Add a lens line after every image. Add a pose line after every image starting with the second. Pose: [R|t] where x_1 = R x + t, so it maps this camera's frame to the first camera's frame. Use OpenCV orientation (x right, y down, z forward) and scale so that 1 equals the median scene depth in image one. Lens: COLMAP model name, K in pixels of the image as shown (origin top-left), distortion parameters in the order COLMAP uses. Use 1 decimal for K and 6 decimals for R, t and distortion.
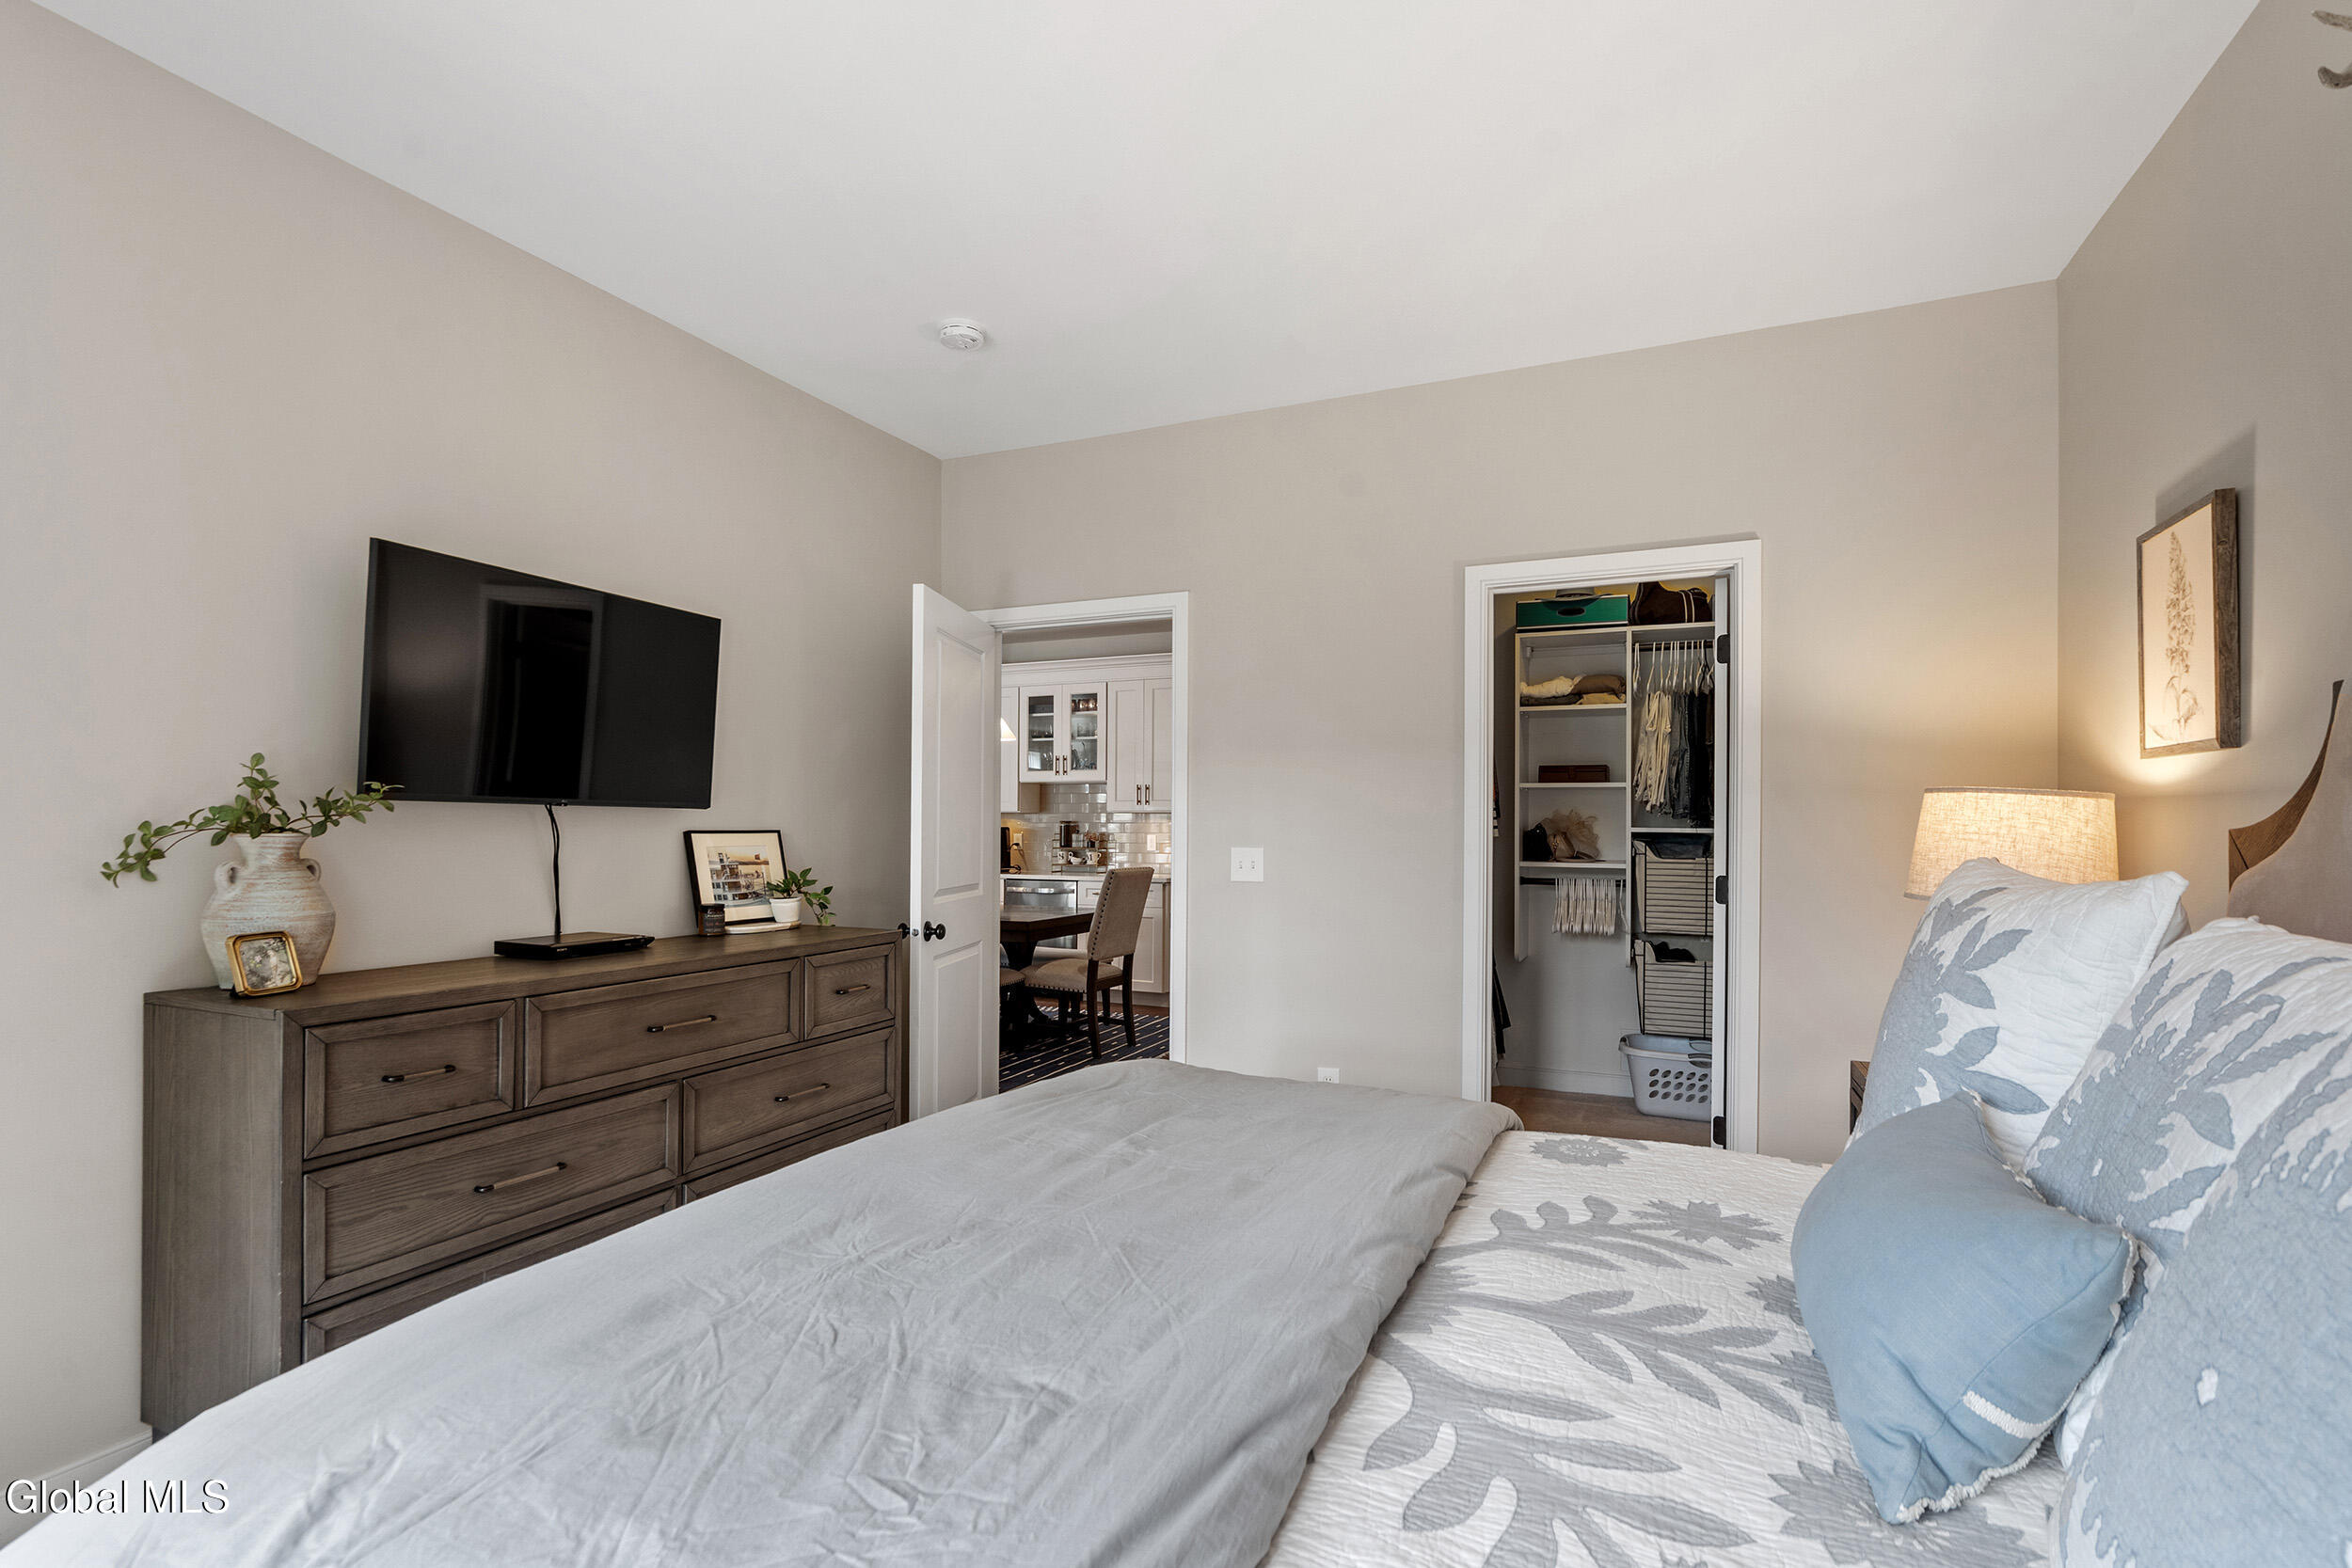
lens RADIAL K [[1111.5, 0, 1175.7], [0, 1111.5, 825.2], [0, 0, 1]] dist [-0.001533, -0.000001]
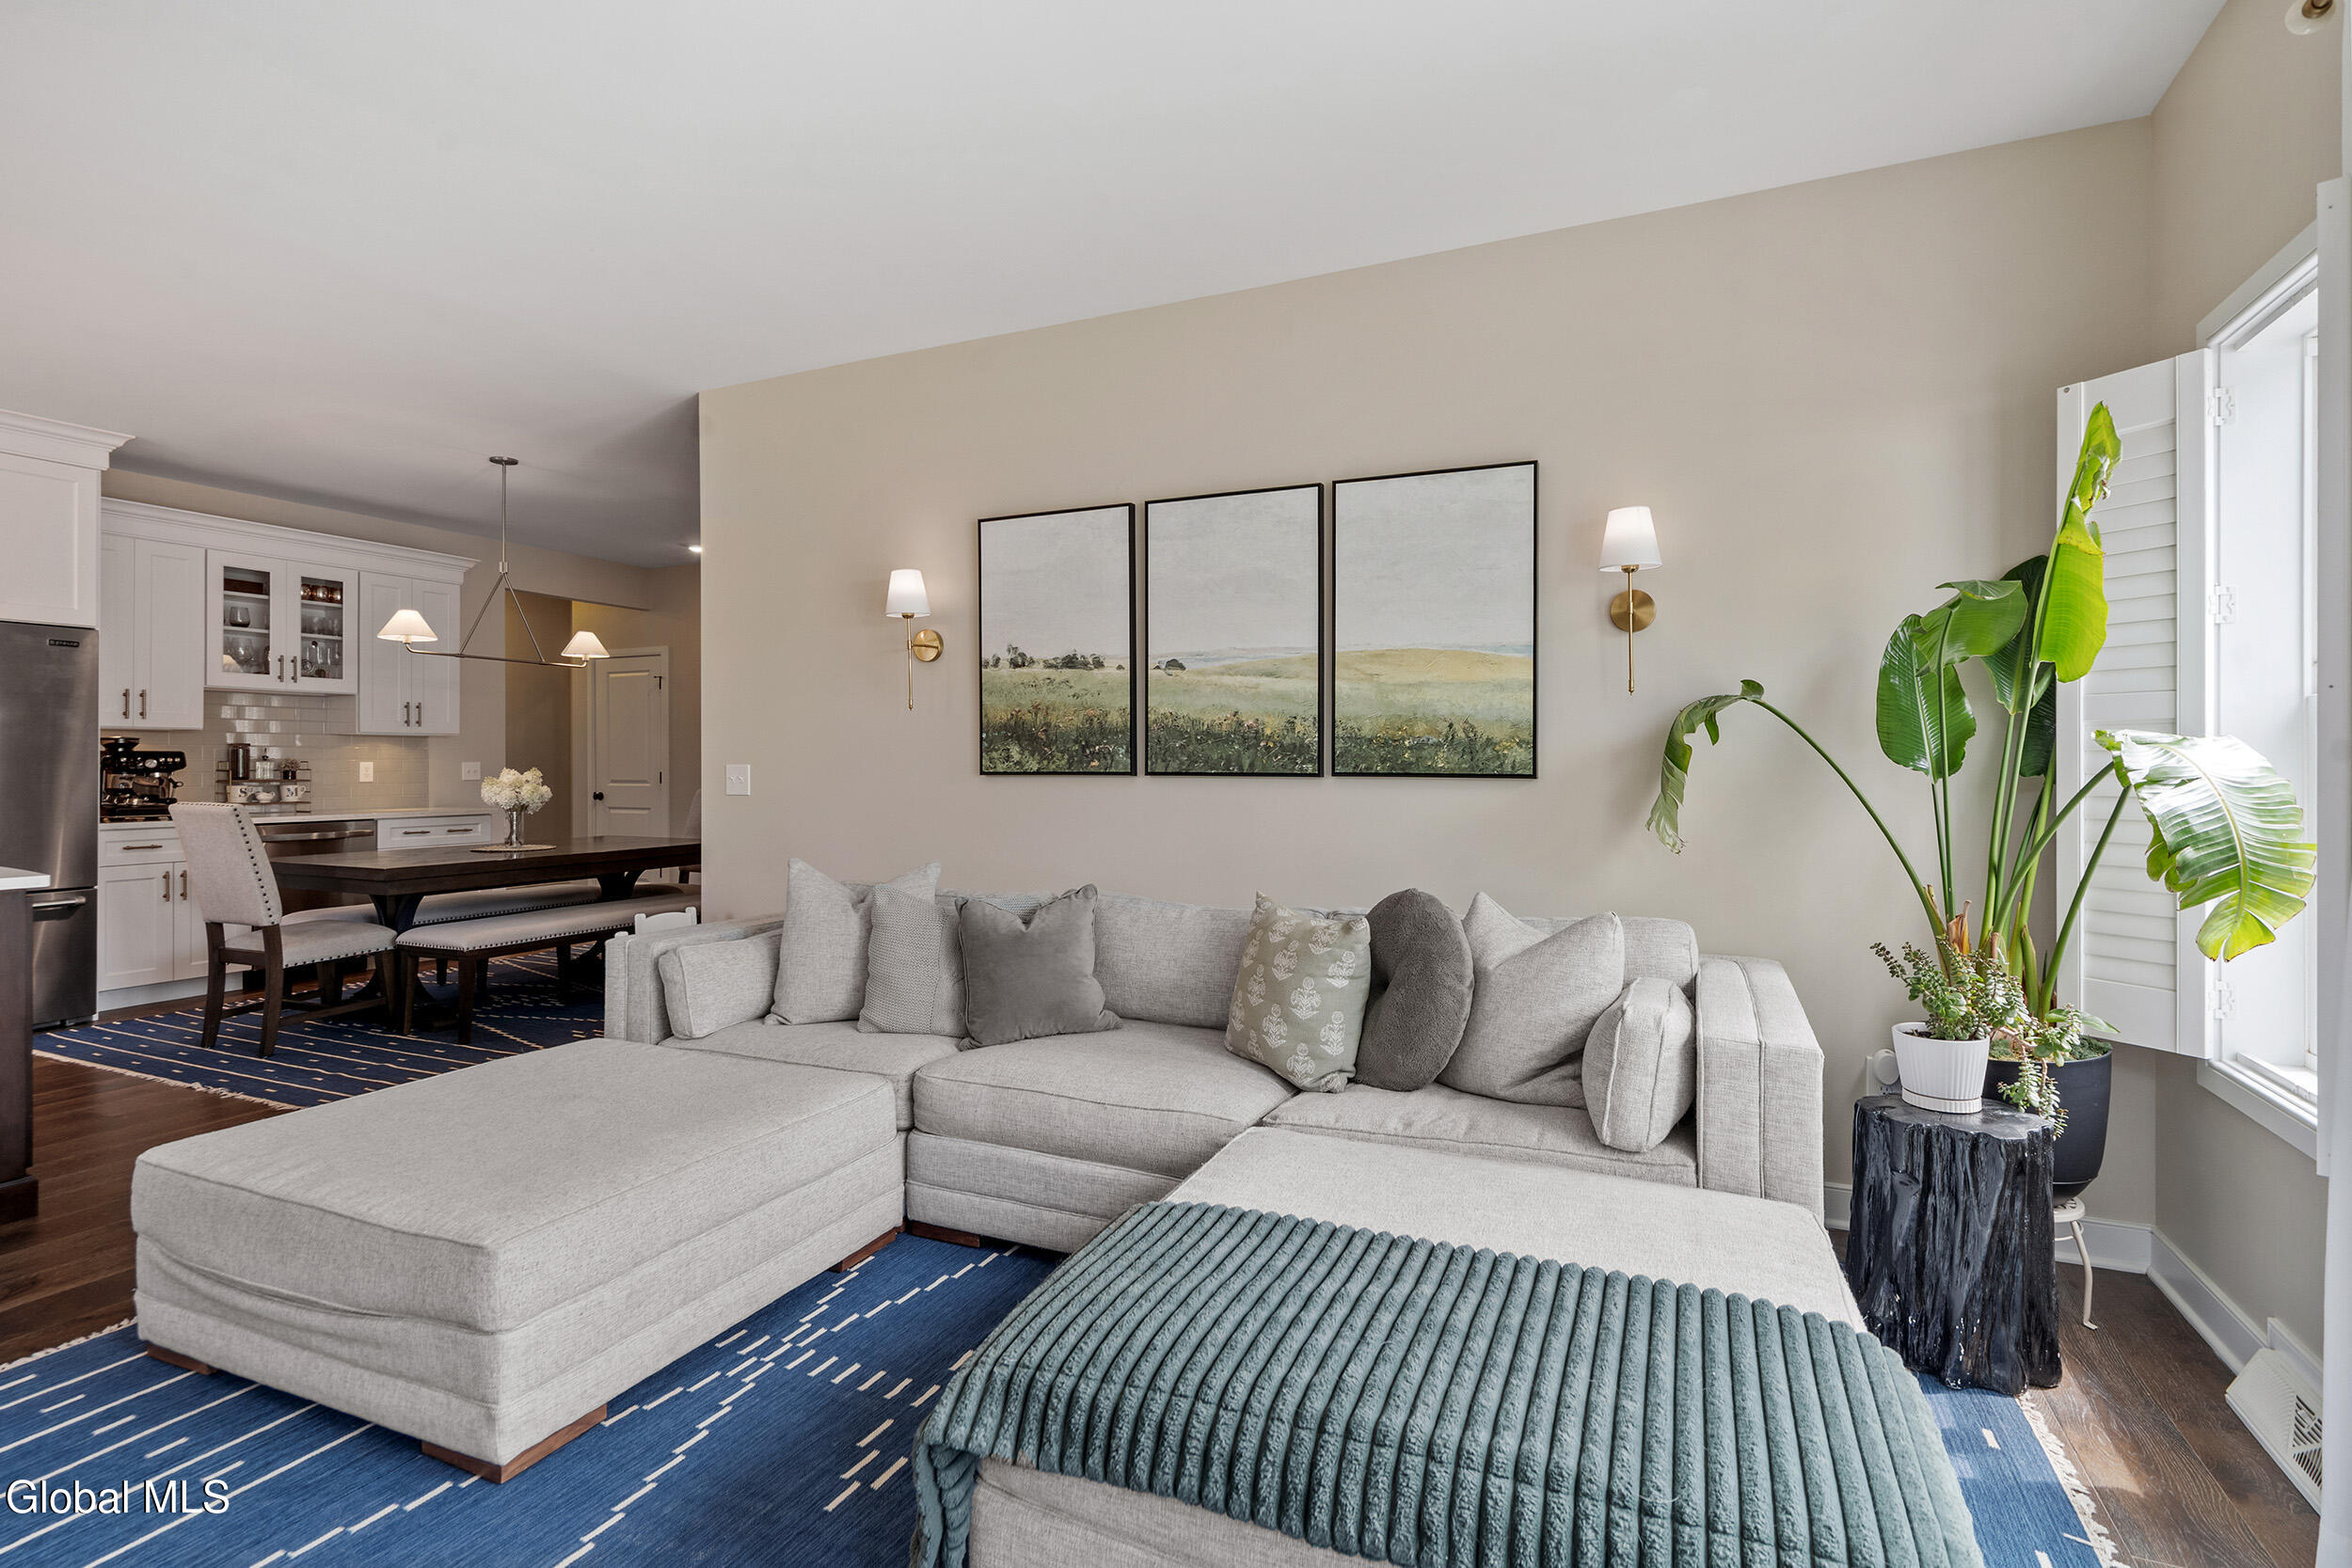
lens RADIAL K [[1136.9, 0, 1176.1], [0, 1136.9, 754.6], [0, 0, 1]] dist [-0.000082, -0.000084]
pose [[0.004369, -0.003342, 0.999985, -0.856323], [-0.011963, 0.999923, 0.003394, -0.006329], [-0.999919, -0.011978, 0.004329, 0.397446]]
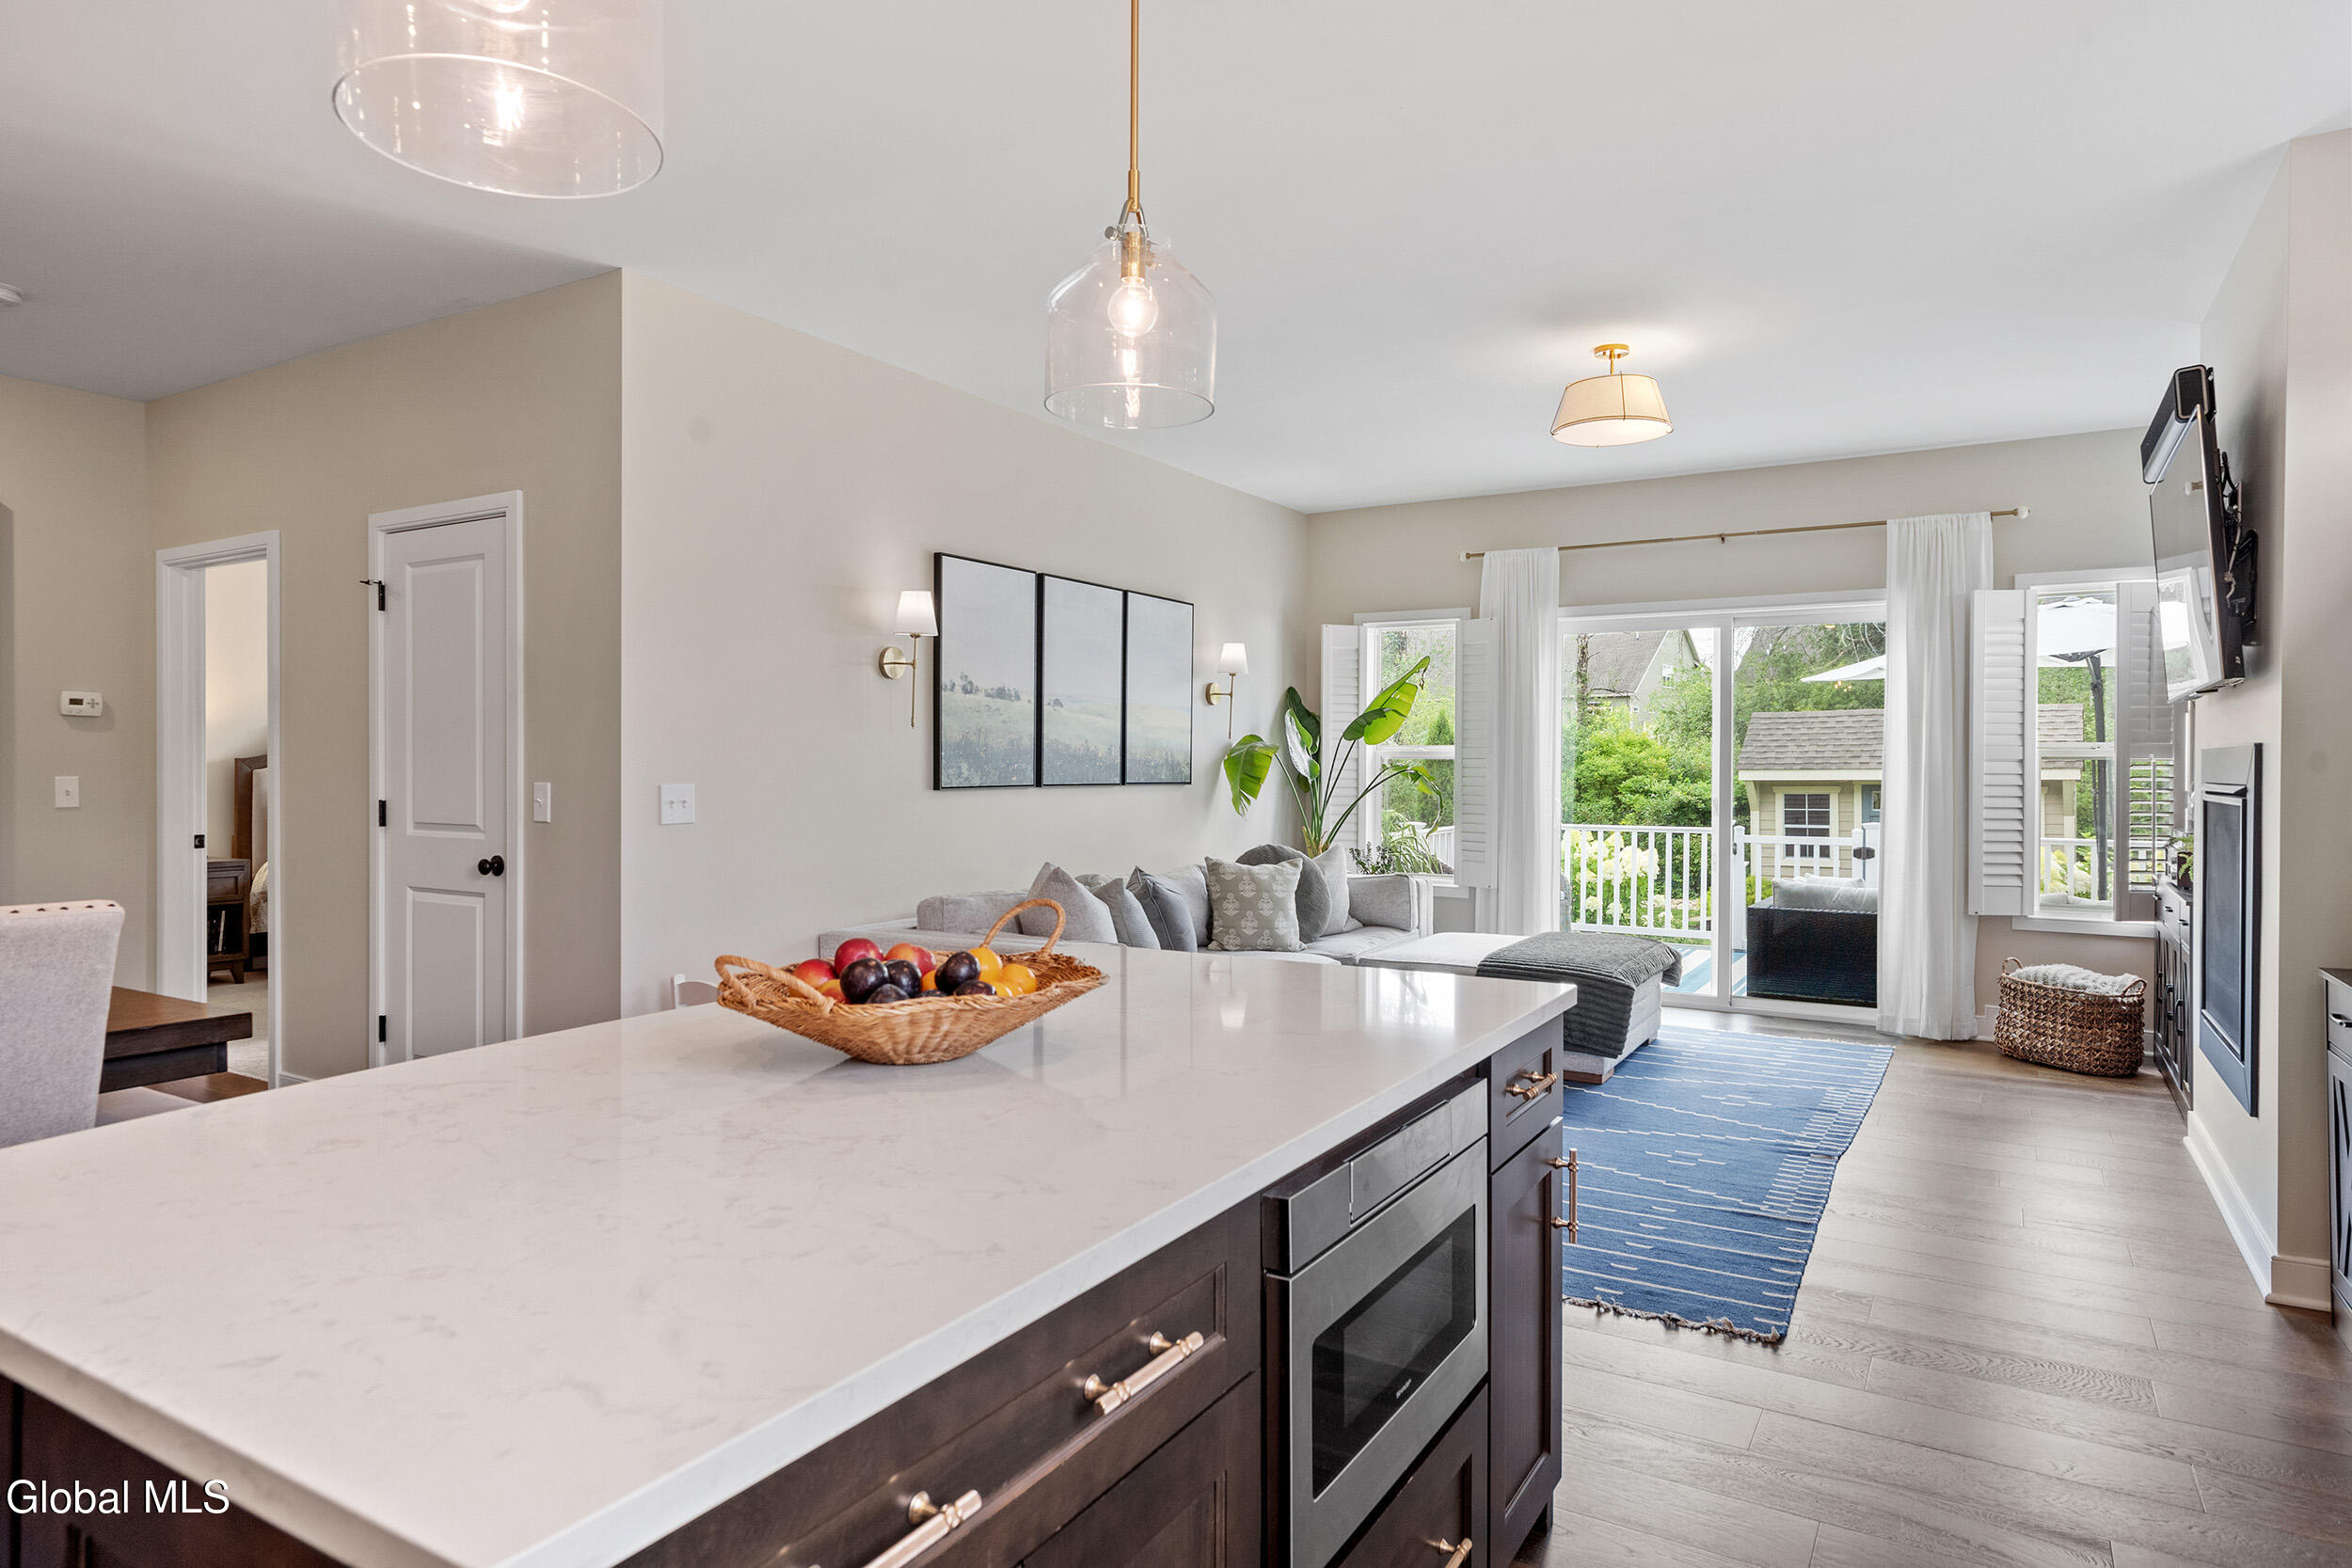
lens RADIAL K [[1353.9, 0, 1176.0], [0, 1353.9, 784.0], [0, 0, 1]] dist [0.012468, 0.000163]
pose [[-0.992040, -0.015038, 0.125020, -0.560900], [-0.014801, 0.999886, 0.002829, -0.001075], [-0.125048, 0.000956, -0.992150, 1.081200]]
